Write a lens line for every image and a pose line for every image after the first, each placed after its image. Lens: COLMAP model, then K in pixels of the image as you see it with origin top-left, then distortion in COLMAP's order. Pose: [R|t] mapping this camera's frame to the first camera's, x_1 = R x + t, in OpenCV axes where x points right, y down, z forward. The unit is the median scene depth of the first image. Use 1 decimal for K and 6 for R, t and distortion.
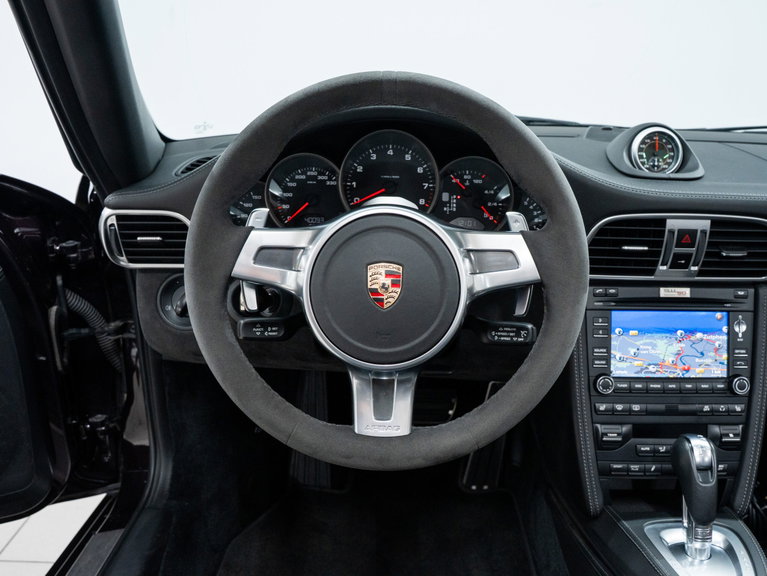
lens RADIAL K [[703.8, 0, 382.2], [0, 703.8, 290.7], [0, 0, 1]] dist [-0.076008, 0.000000]
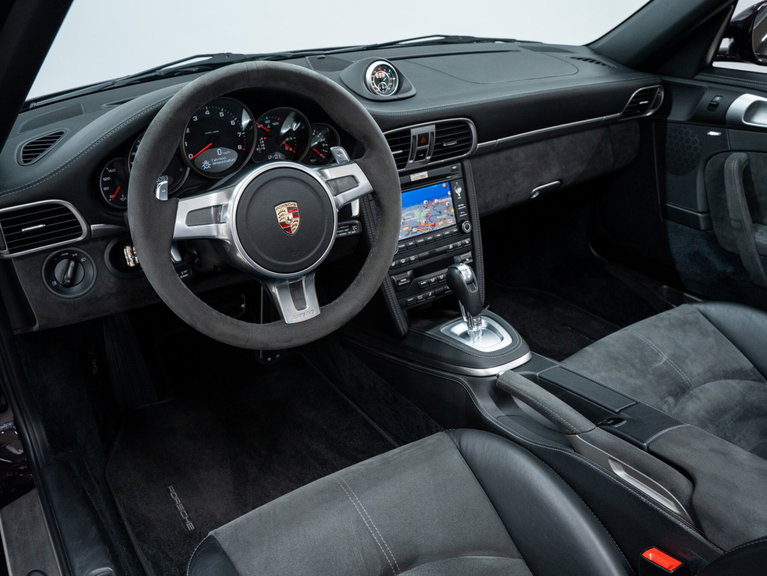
lens RADIAL K [[703.8, 0, 386.6], [0, 703.8, 287.3], [0, 0, 1]] dist [-0.076008, 0.000000]
pose [[0.821215, -0.284293, 0.494756, -0.467403], [0.200689, 0.955554, 0.215963, -0.114420], [-0.534163, -0.078059, 0.841770, -0.255789]]
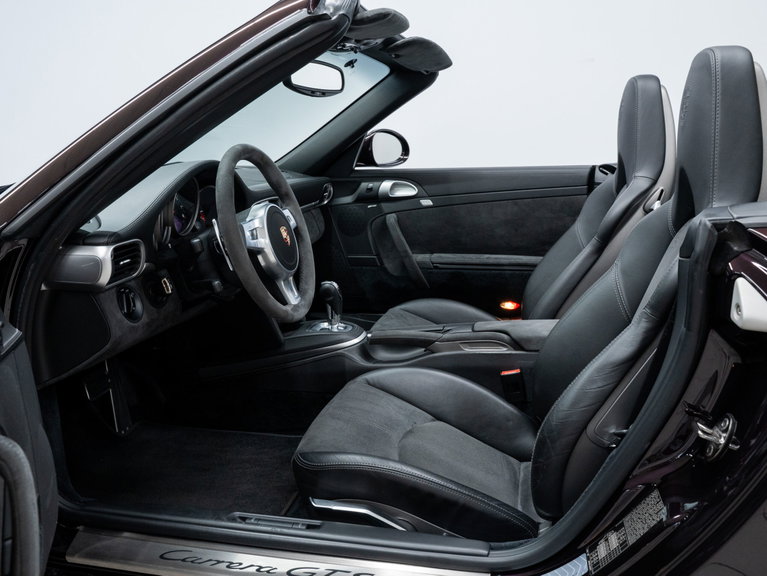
lens RADIAL K [[703.8, 0, 385.6], [0, 703.8, 286.6], [0, 0, 1]] dist [-0.076008, 0.000000]
pose [[0.177397, -0.234387, 0.955821, -1.744716], [0.290841, 0.940330, 0.176609, -0.130237], [-0.940182, 0.246663, 0.234981, 0.161380]]
